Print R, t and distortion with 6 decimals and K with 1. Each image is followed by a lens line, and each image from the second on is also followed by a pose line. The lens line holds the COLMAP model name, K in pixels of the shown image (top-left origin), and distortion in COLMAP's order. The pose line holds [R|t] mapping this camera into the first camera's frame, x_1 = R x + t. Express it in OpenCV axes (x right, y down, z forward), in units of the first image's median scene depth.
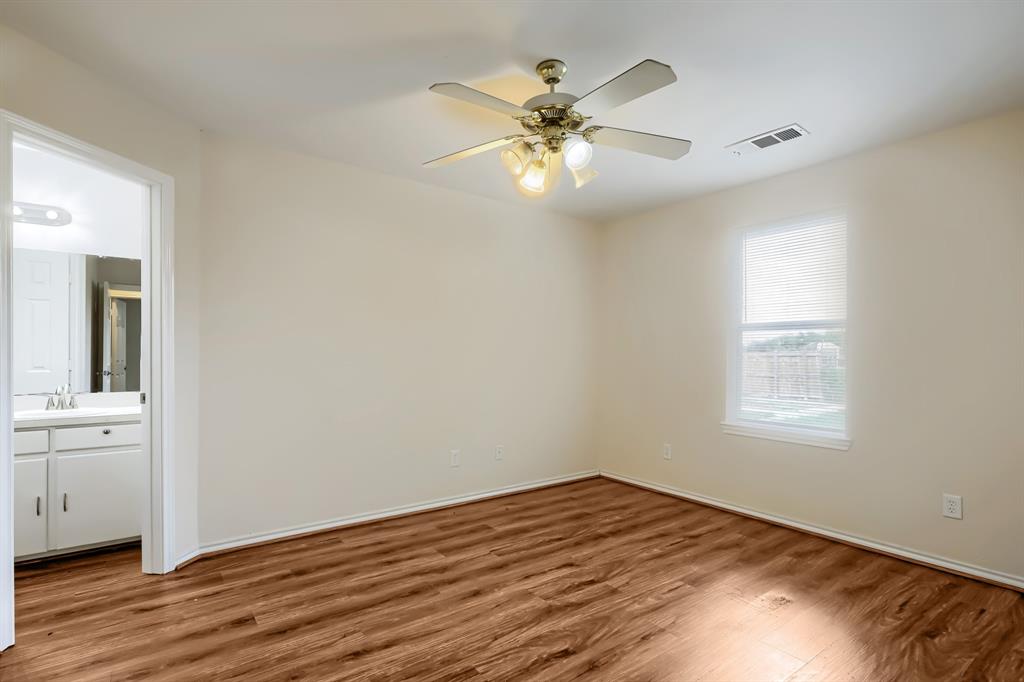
lens RADIAL K [[484.7, 0, 482.2], [0, 484.7, 358.1], [0, 0, 1]] dist [-0.000361, -0.000212]
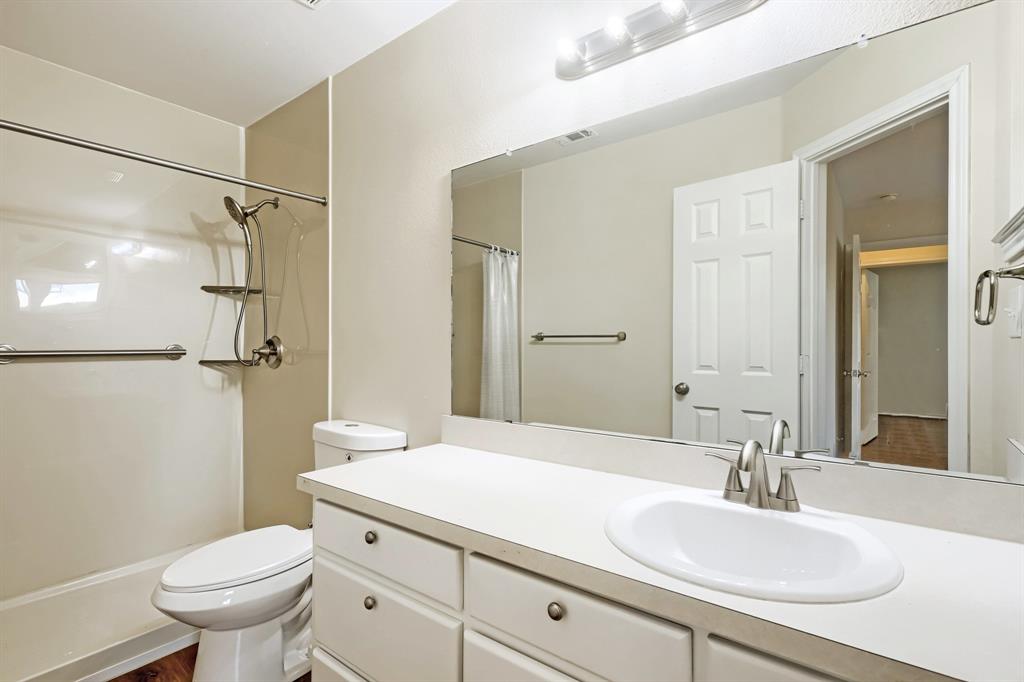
lens RADIAL K [[484.7, 0, 515.7], [0, 484.7, 337.5], [0, 0, 1]] dist [-0.000361, -0.000212]
pose [[0.305097, -0.004088, -0.952313, -0.711945], [-0.012876, 0.999882, -0.008417, -0.016998], [0.952234, 0.014830, 0.305008, 0.878872]]
